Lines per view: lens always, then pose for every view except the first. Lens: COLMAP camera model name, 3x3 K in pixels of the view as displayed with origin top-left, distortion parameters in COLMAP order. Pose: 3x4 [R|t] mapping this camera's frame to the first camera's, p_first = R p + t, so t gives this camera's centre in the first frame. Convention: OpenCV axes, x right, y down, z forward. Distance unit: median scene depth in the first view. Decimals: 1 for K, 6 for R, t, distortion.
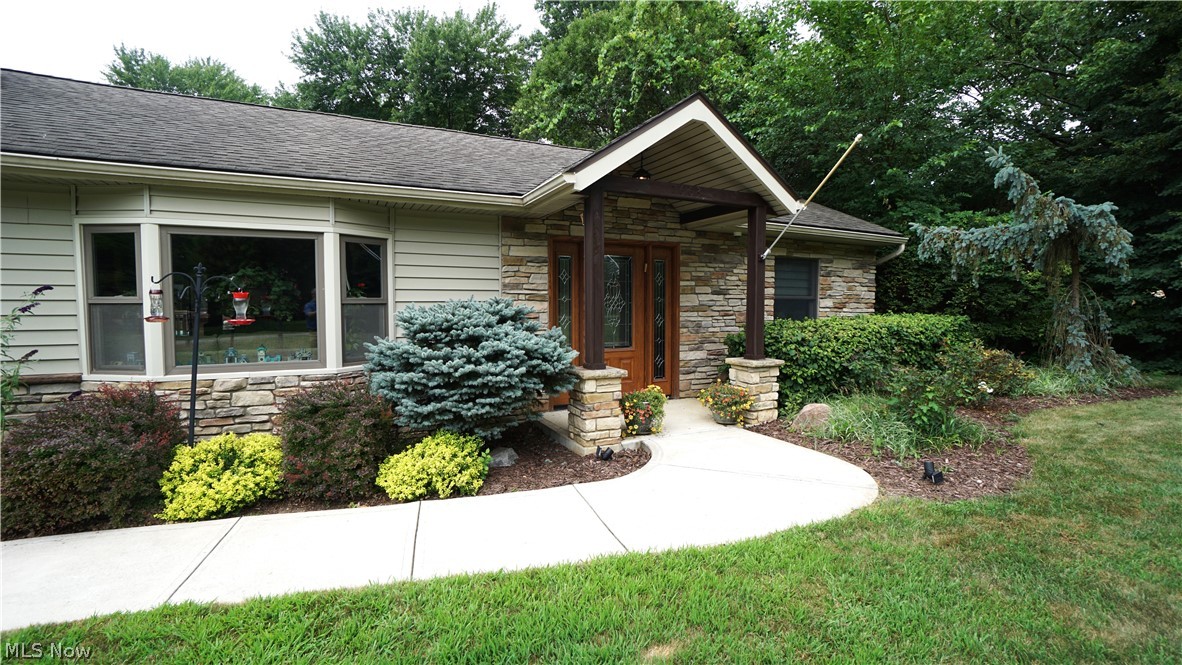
lens RADIAL K [[518.6, 0, 584.2], [0, 518.6, 326.6], [0, 0, 1]] dist [-0.052291, 0.015204]
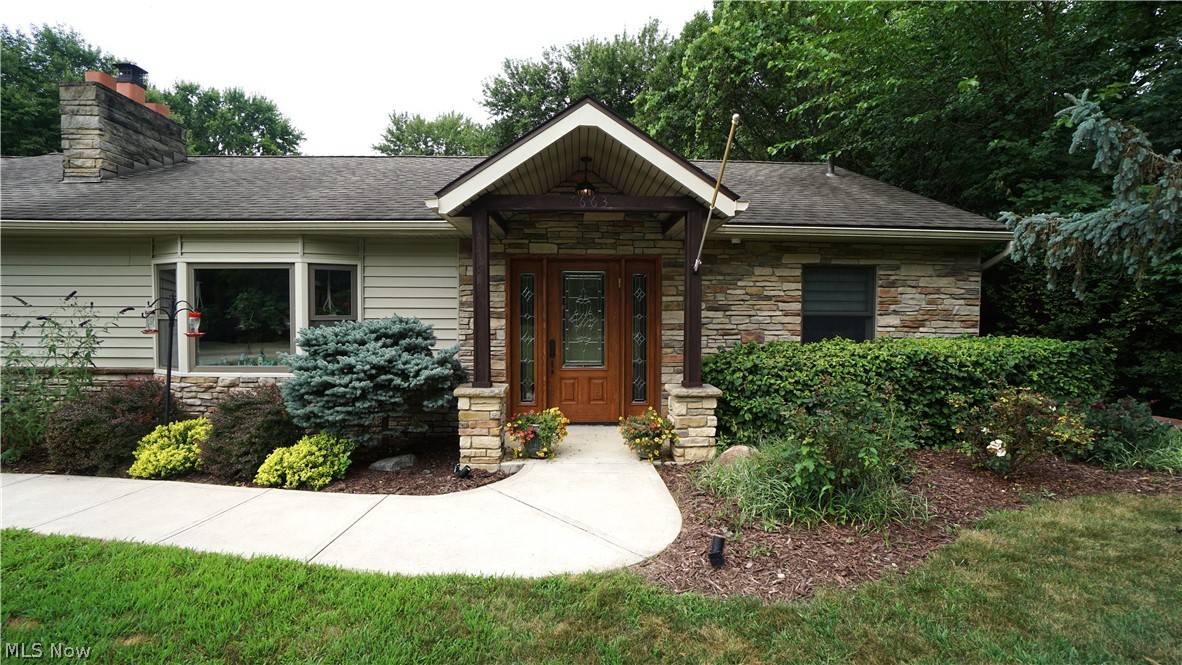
lens RADIAL K [[518.6, 0, 586.7], [0, 518.6, 329.8], [0, 0, 1]] dist [-0.052291, 0.015204]
pose [[0.913682, 0.014709, -0.406163, 0.588422], [-0.020976, 0.999720, -0.010983, -0.021925], [0.405888, 0.018555, 0.913734, 0.151799]]
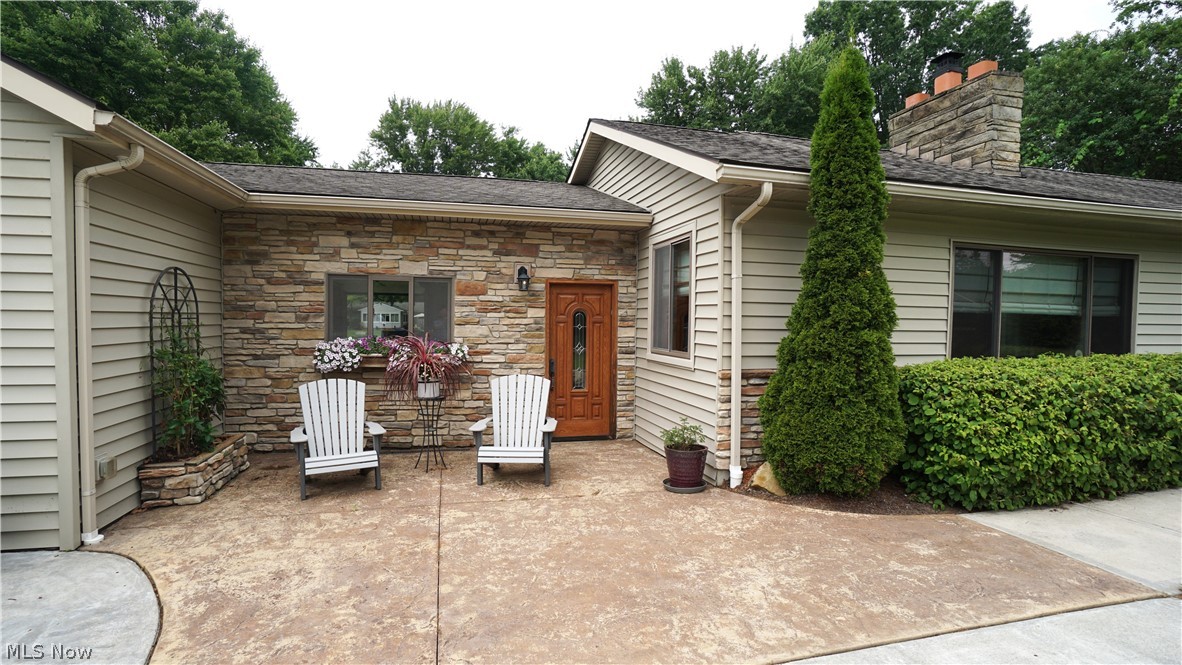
lens RADIAL K [[539.5, 0, 565.4], [0, 539.5, 336.3], [0, 0, 1]] dist [-0.048938, 0.010071]
pose [[0.968640, 0.013761, -0.248086, -2.185495], [-0.017564, 0.999760, -0.013122, 0.055577], [0.247846, 0.017067, 0.968649, -0.847979]]
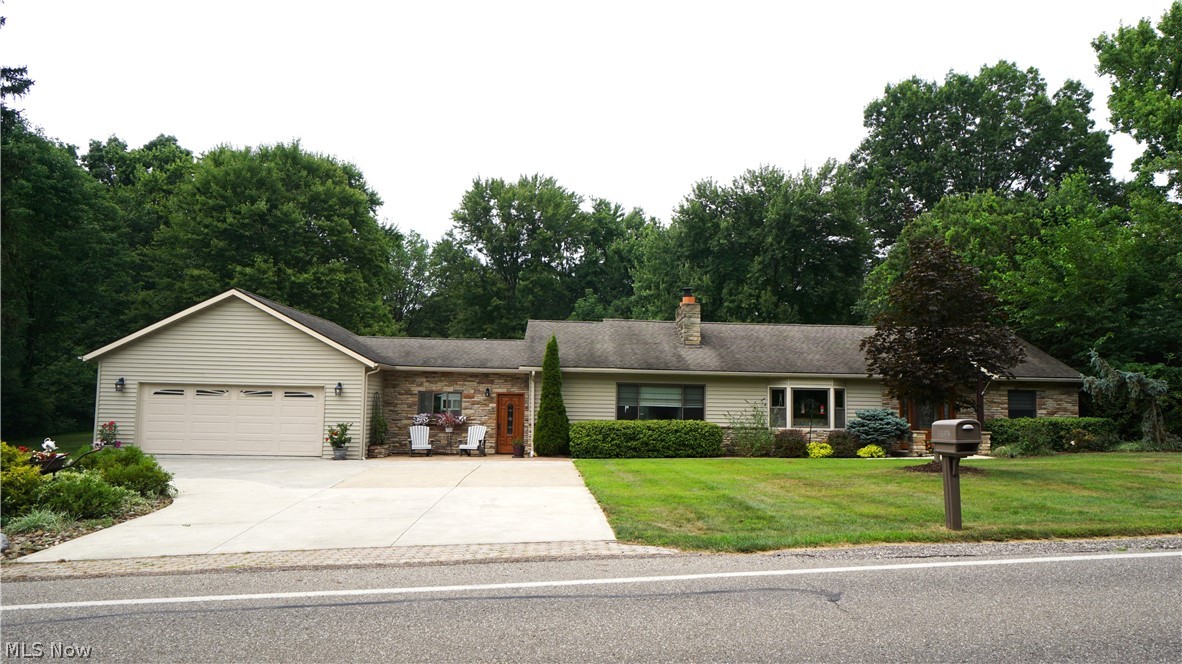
lens RADIAL K [[752.2, 0, 616.9], [0, 752.2, 348.1], [0, 0, 1]] dist [0.006773, 0.001748]
pose [[0.925335, -0.017801, -0.378731, 0.075676], [-0.029210, 0.992582, -0.118018, 0.171492], [0.378023, 0.120269, 0.917951, -3.895033]]
